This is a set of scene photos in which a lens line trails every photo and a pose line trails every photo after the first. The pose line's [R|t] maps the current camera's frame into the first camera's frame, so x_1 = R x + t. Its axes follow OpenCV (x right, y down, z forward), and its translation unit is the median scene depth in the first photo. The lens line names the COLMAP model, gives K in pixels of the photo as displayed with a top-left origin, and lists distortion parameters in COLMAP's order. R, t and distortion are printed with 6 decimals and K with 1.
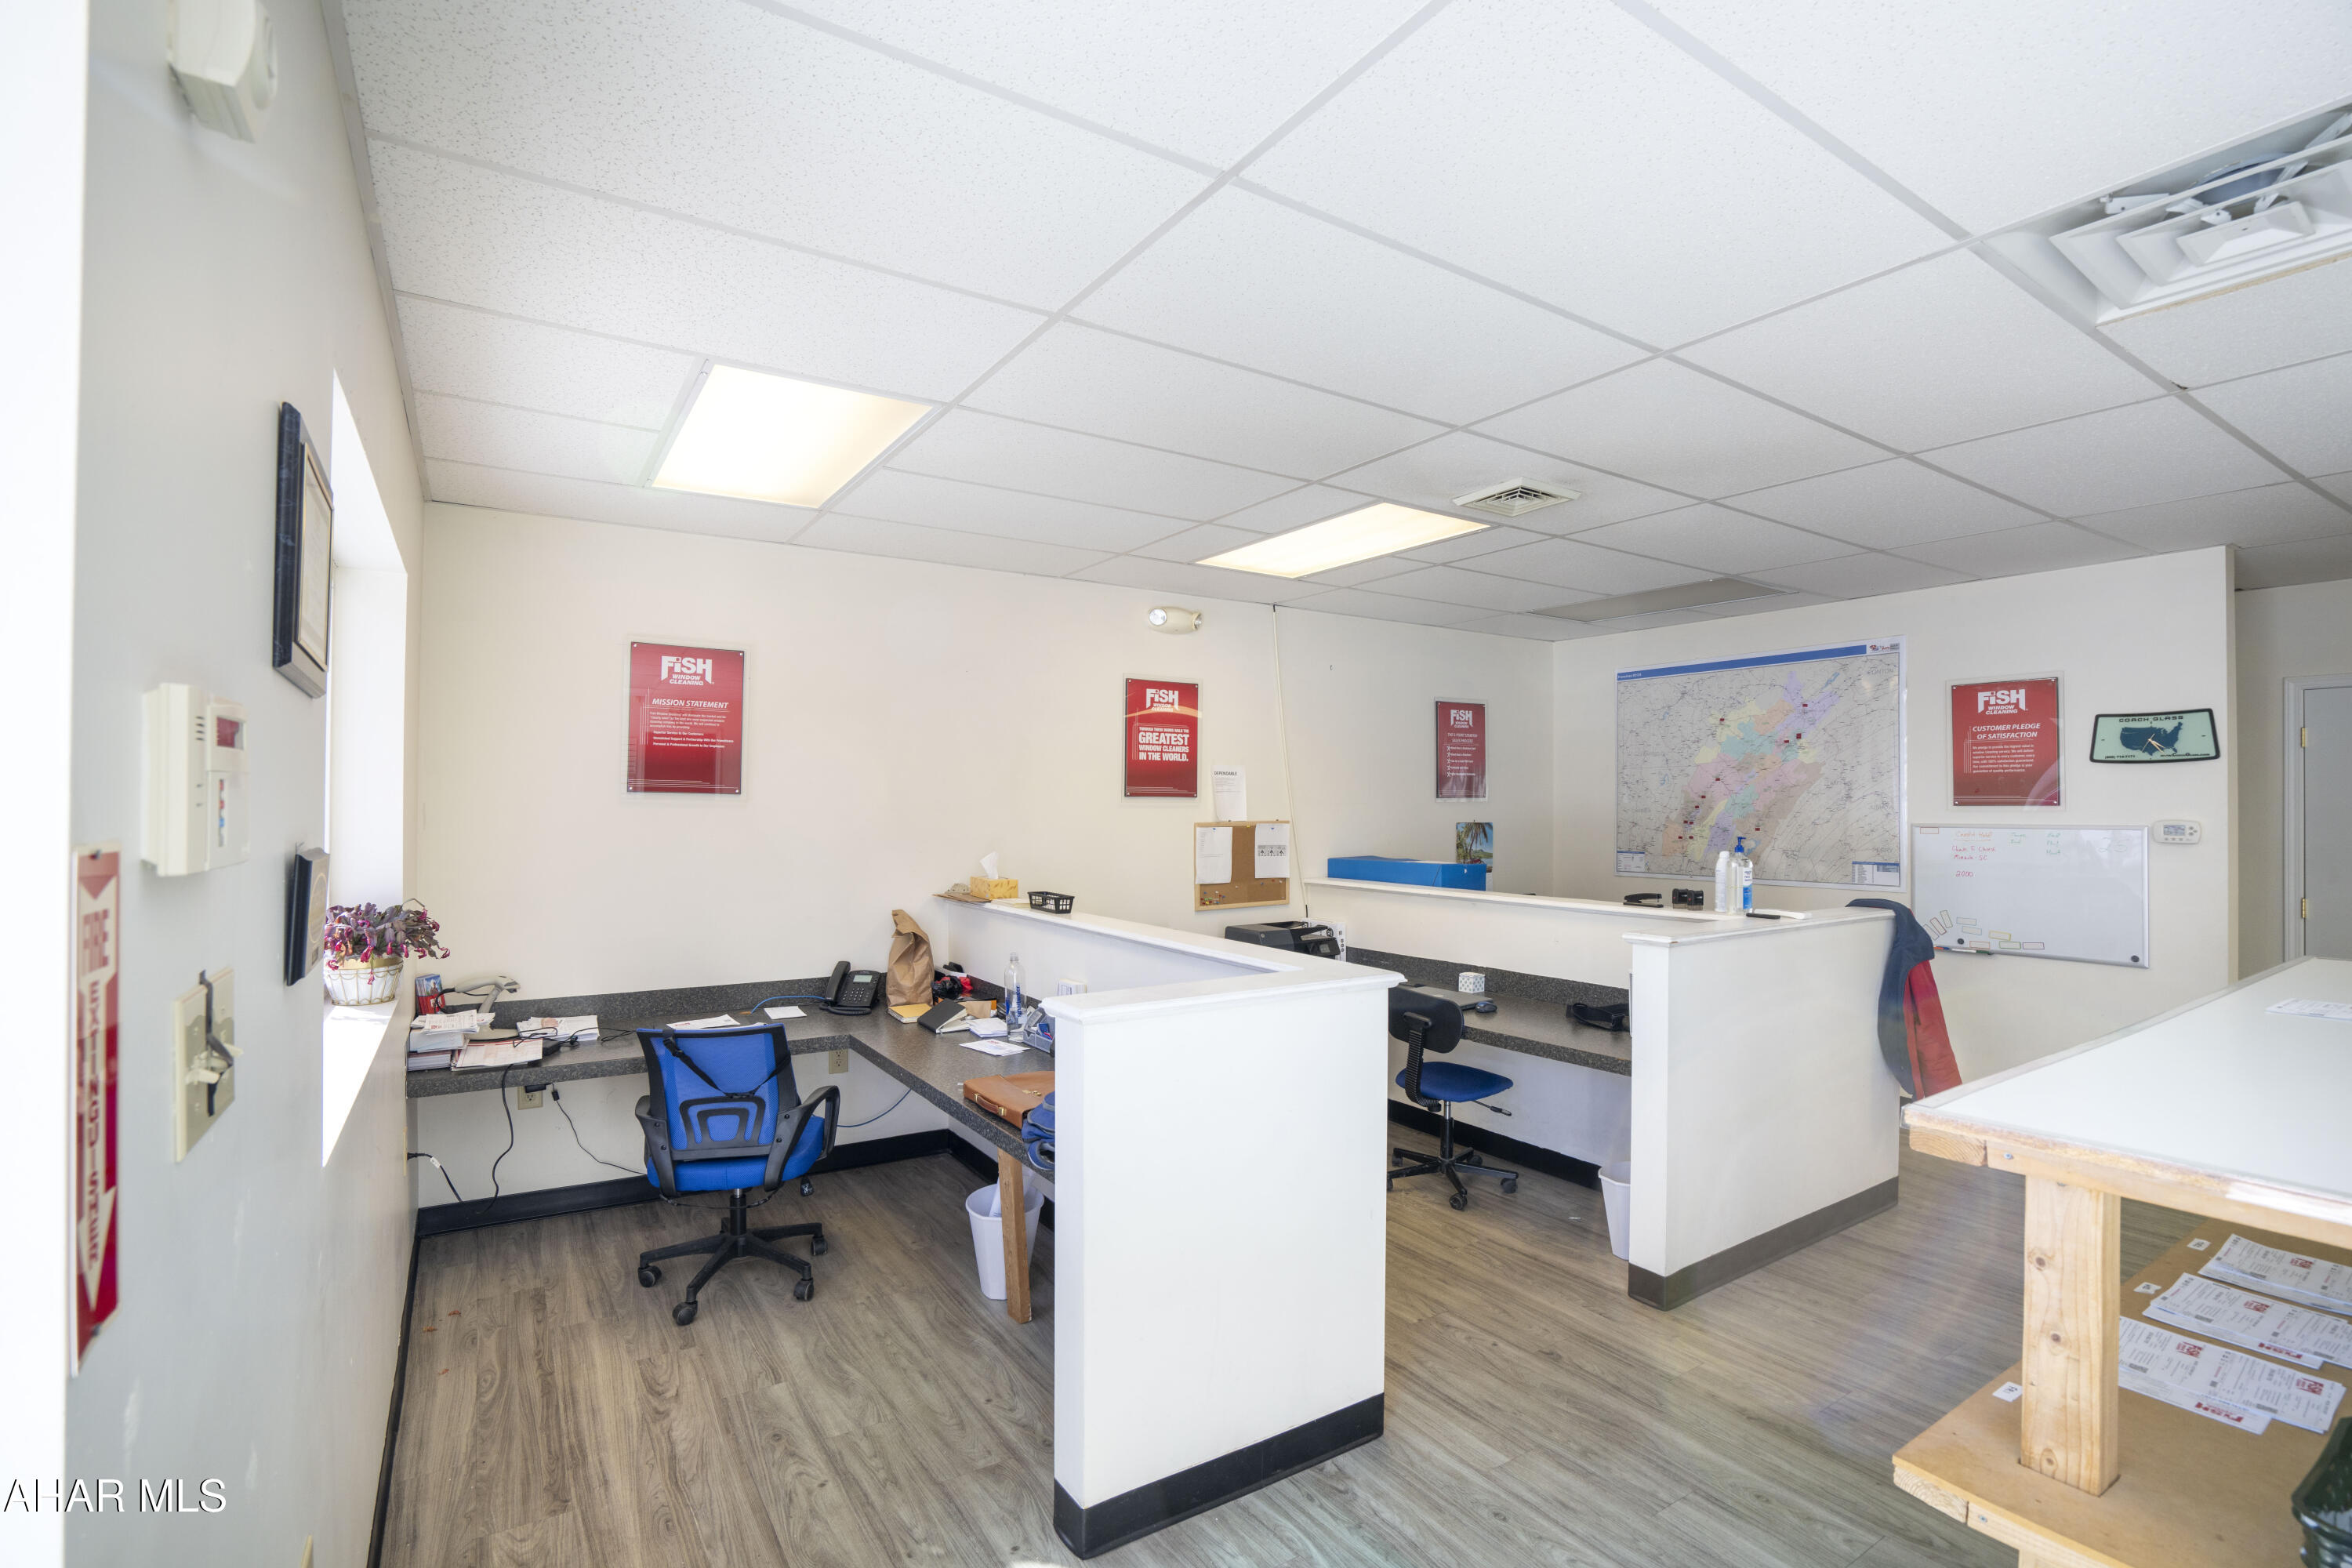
lens RADIAL K [[1086.0, 0, 1172.5], [0, 1086.0, 796.0], [0, 0, 1]] dist [-0.066346, 0.026792]
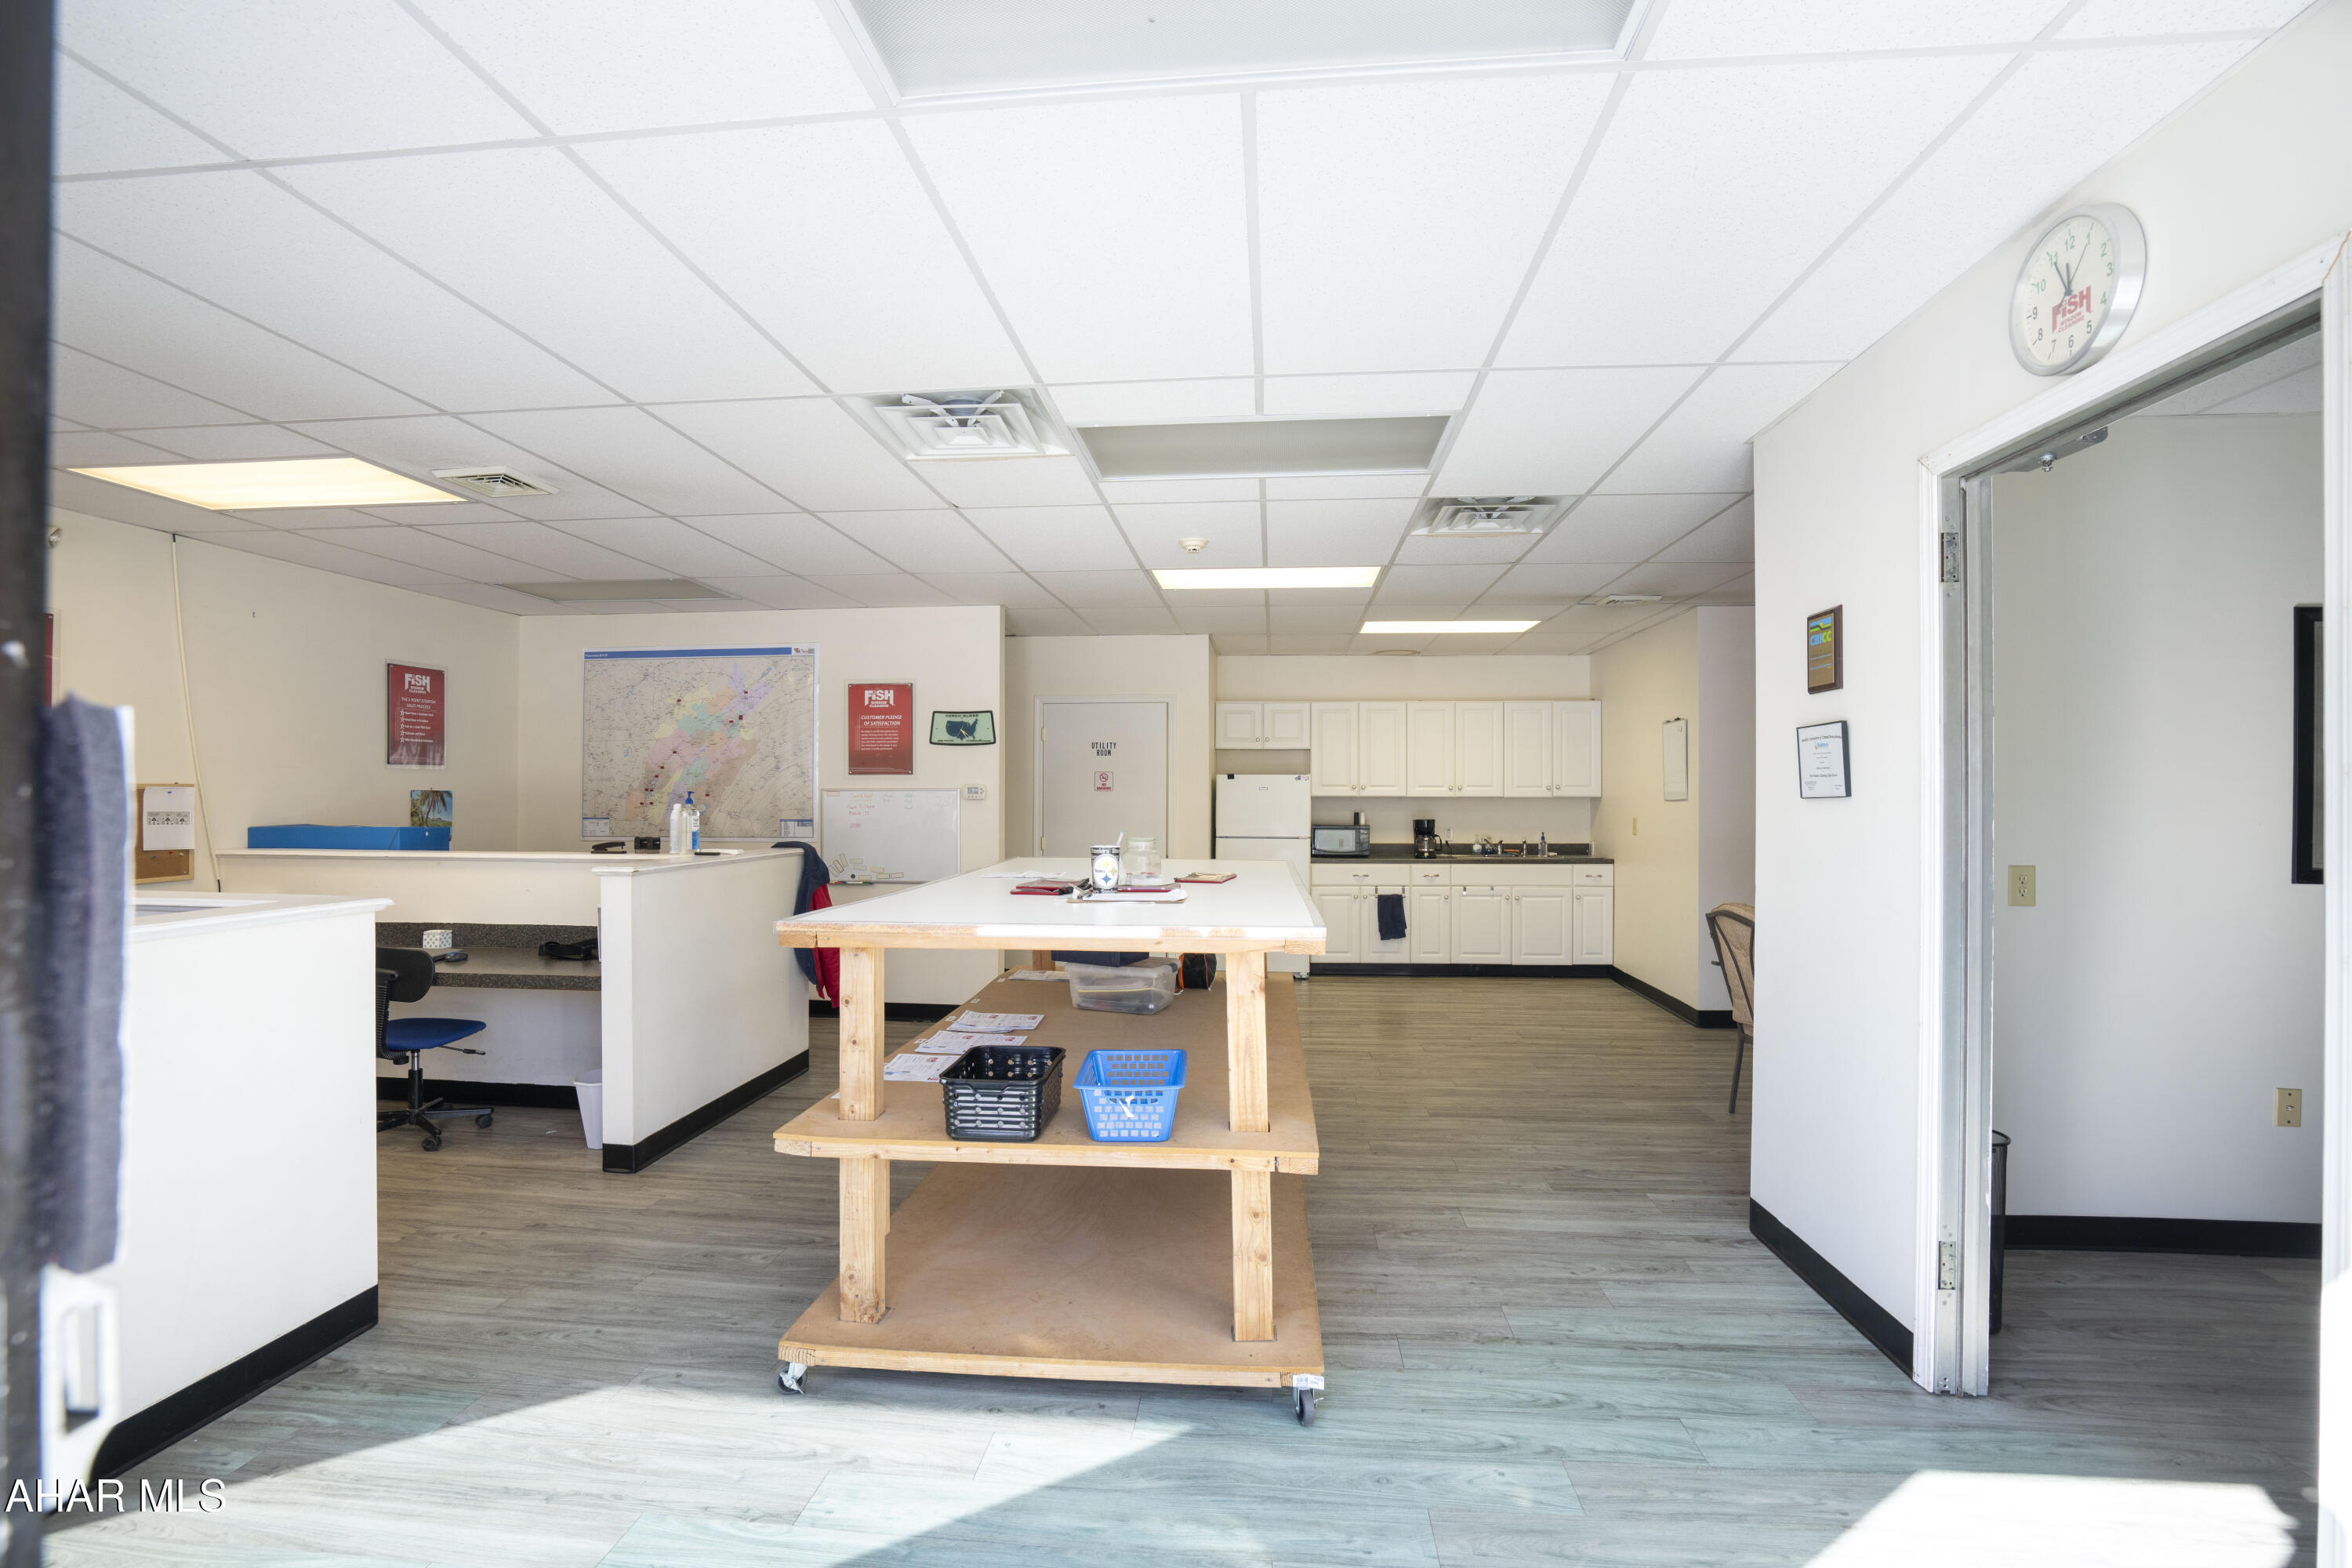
lens RADIAL K [[1086.0, 0, 1172.5], [0, 1086.0, 796.0], [0, 0, 1]] dist [-0.066346, 0.026792]
pose [[0.620097, 0.000842, 0.784524, -0.091950], [-0.008249, 0.999951, 0.005447, 0.030435], [-0.784481, -0.009850, 0.620074, -0.199339]]
